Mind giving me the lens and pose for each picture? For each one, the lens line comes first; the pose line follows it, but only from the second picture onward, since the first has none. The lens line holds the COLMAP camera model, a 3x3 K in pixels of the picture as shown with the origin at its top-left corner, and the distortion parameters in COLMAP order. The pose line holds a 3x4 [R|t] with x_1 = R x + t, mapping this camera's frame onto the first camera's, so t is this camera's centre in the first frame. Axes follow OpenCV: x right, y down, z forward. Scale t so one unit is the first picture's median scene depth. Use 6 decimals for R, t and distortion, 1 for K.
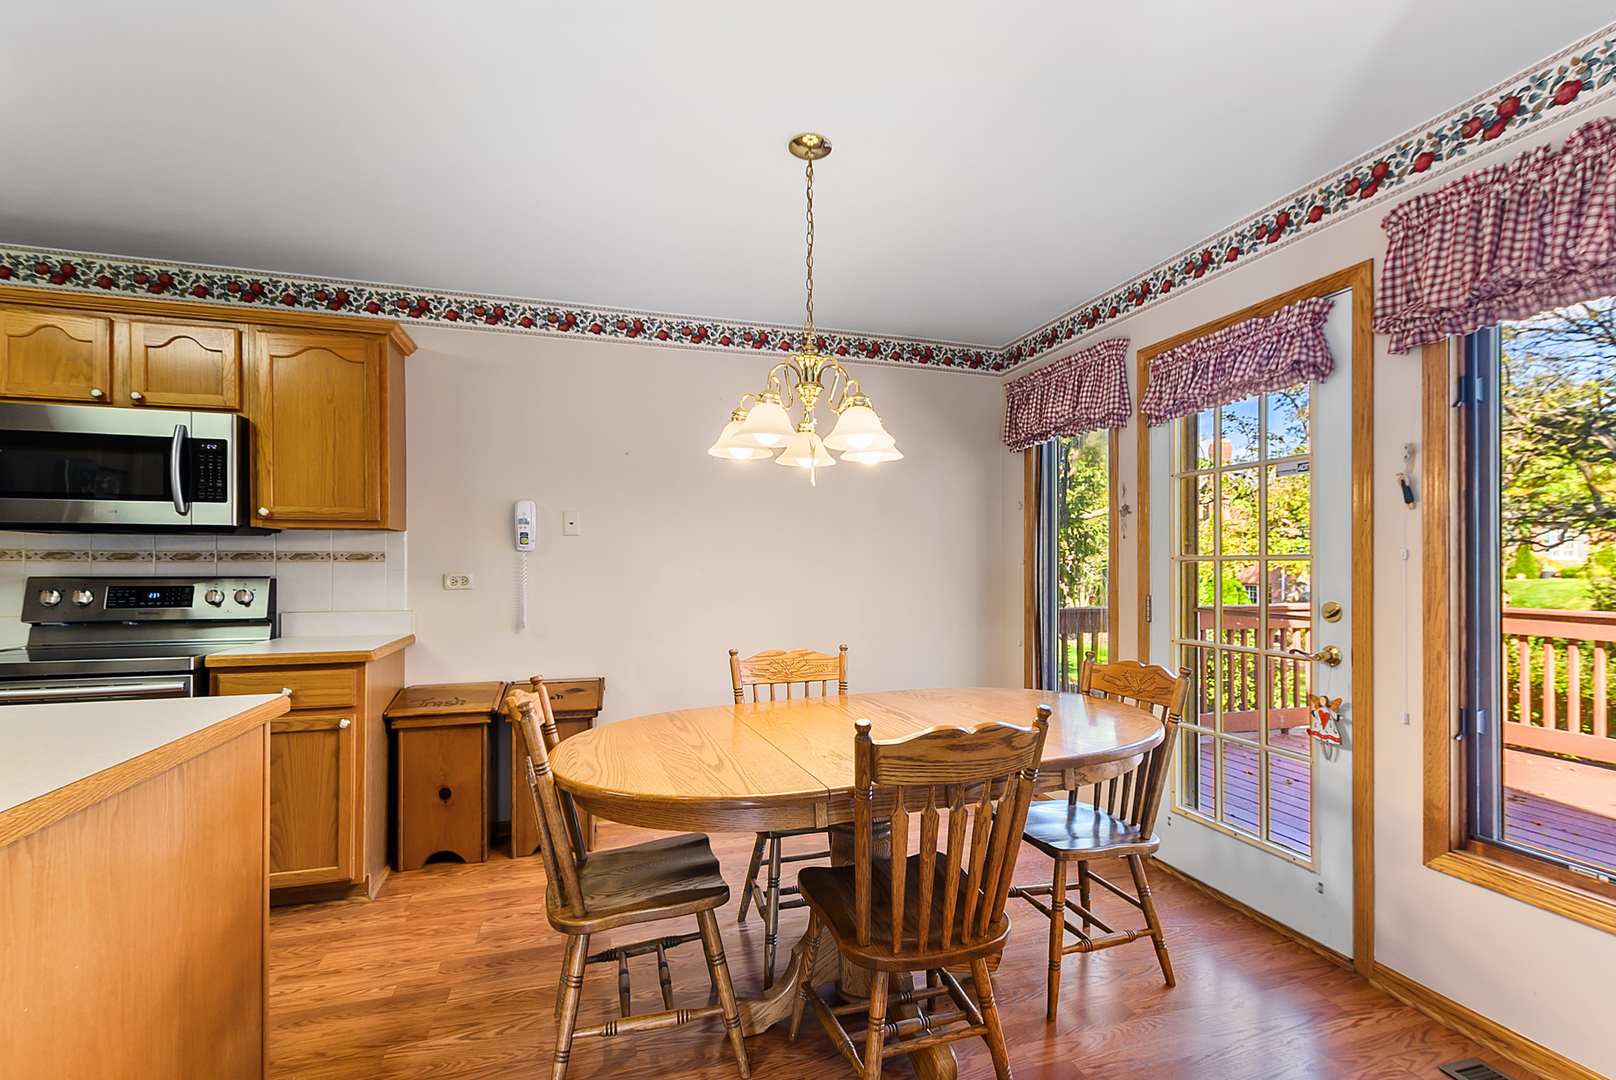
lens RADIAL K [[713.8, 0, 829.2], [0, 713.8, 568.8], [0, 0, 1]] dist [0.001734, -0.001164]
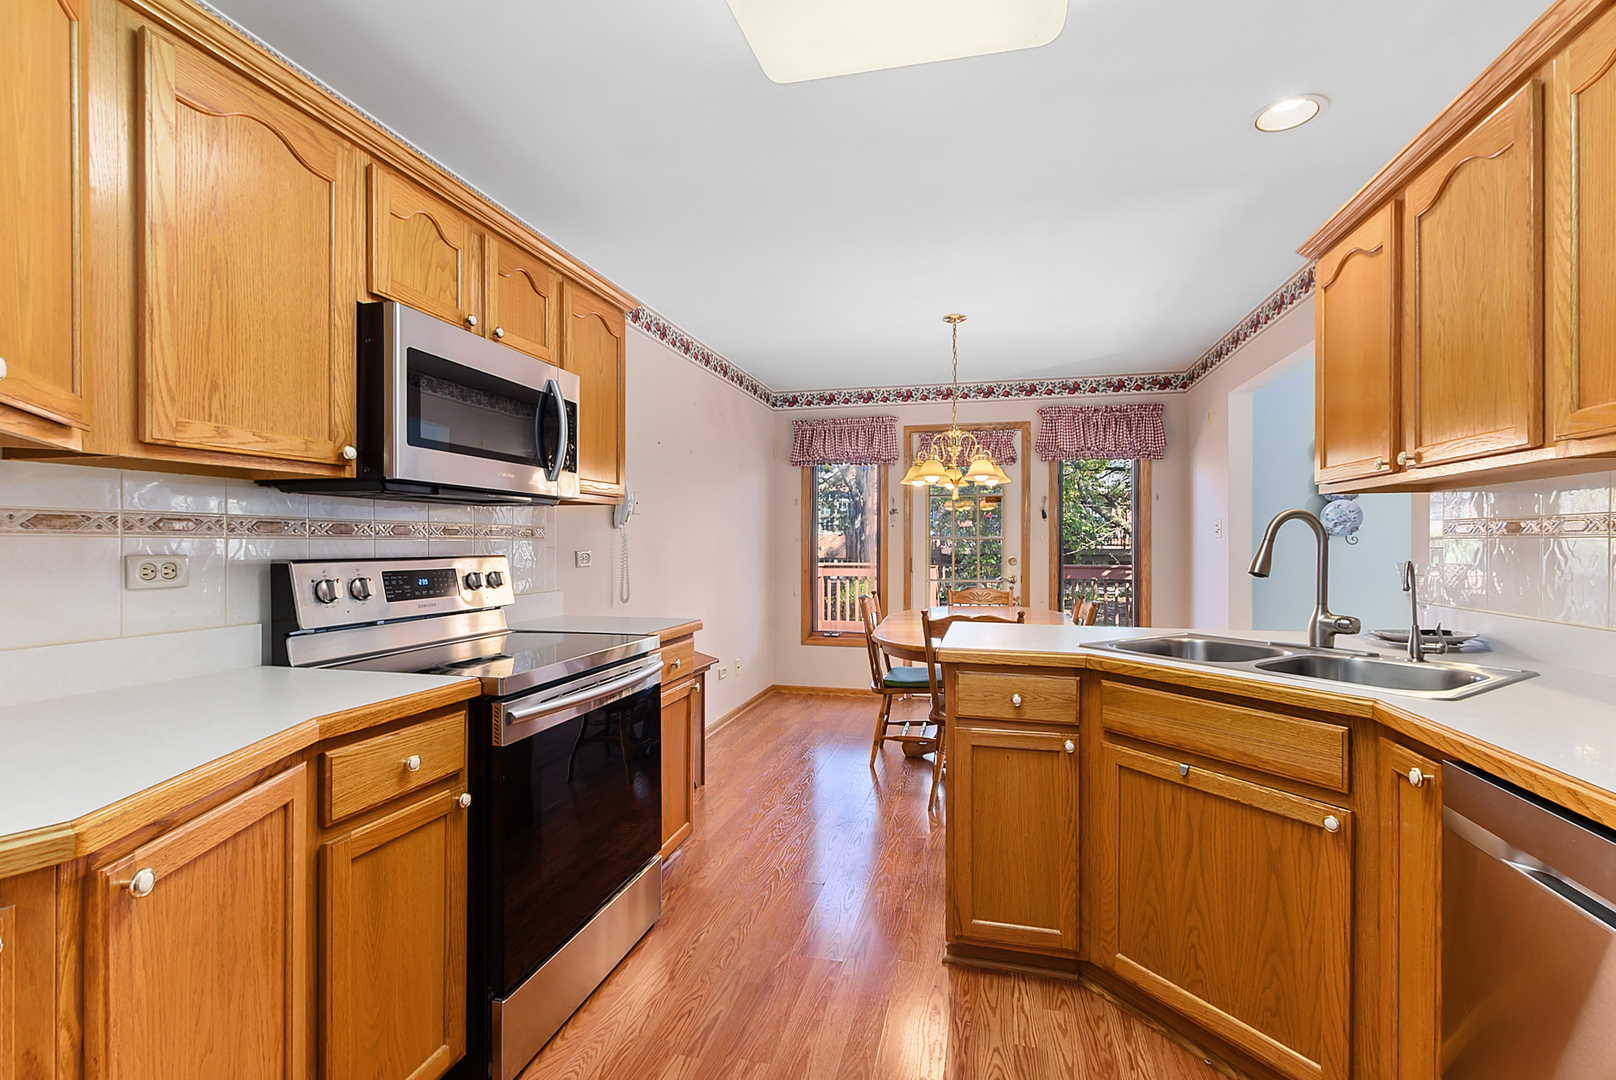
lens RADIAL K [[713.8, 0, 816.6], [0, 713.8, 539.9], [0, 0, 1]] dist [0.001734, -0.001164]
pose [[0.501368, -0.004148, 0.865224, -1.269209], [0.008257, 0.999966, 0.000009, -0.012616], [-0.865195, 0.007139, 0.501385, 0.270494]]
